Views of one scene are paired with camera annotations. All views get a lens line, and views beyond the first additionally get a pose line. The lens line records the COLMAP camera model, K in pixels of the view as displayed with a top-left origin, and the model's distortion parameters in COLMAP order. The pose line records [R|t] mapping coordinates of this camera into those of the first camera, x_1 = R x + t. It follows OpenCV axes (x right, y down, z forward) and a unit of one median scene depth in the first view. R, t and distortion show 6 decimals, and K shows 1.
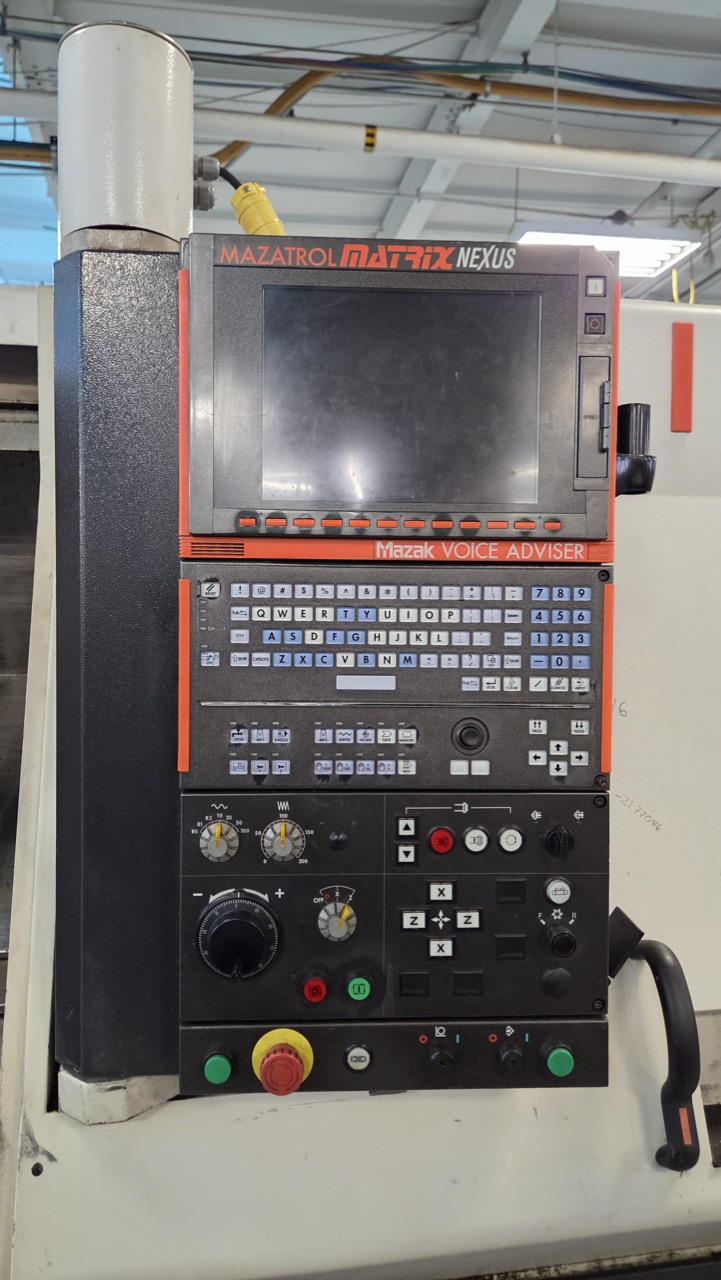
lens RADIAL K [[858.5, 0, 349.0], [0, 858.5, 629.4], [0, 0, 1]] dist [0.045927, -0.021376]
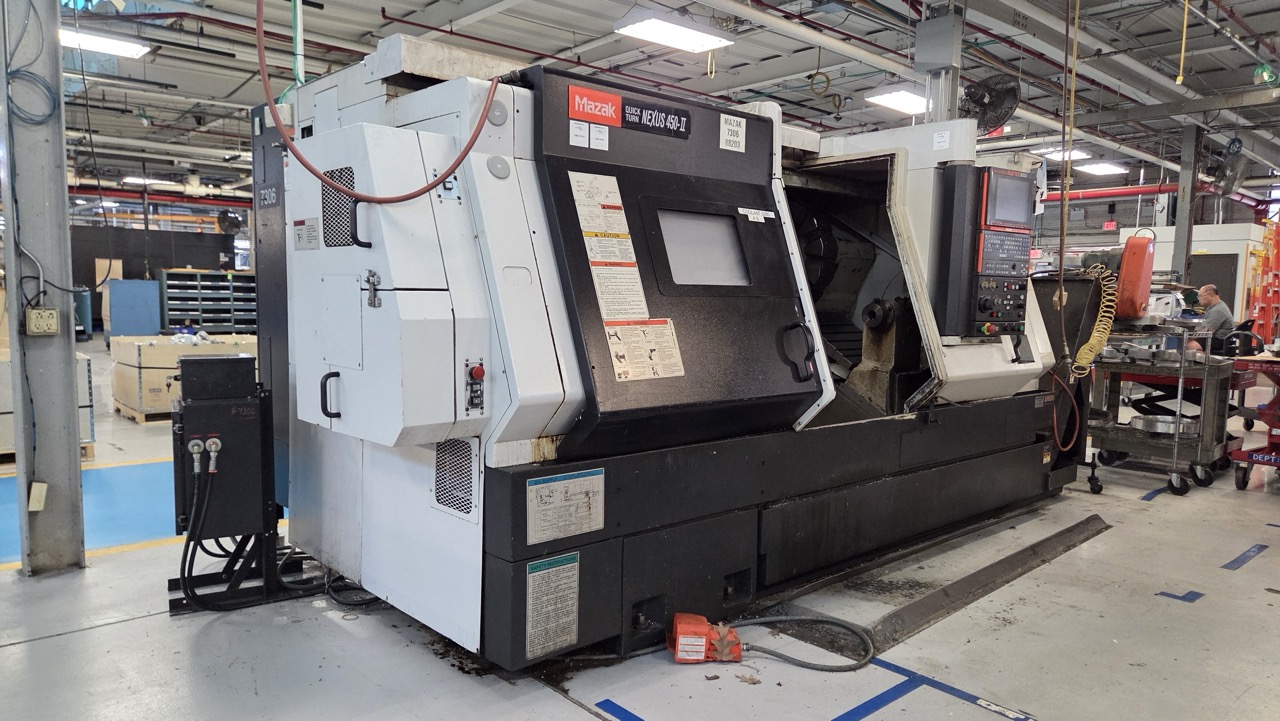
lens RADIAL K [[858.5, 0, 643.0], [0, 858.5, 371.5], [0, 0, 1]] dist [0.045927, -0.021376]
pose [[0.843911, -0.033467, 0.535438, -4.565465], [-0.005765, 0.997429, 0.071430, 0.394710], [-0.536452, -0.063367, 0.841549, -2.234593]]
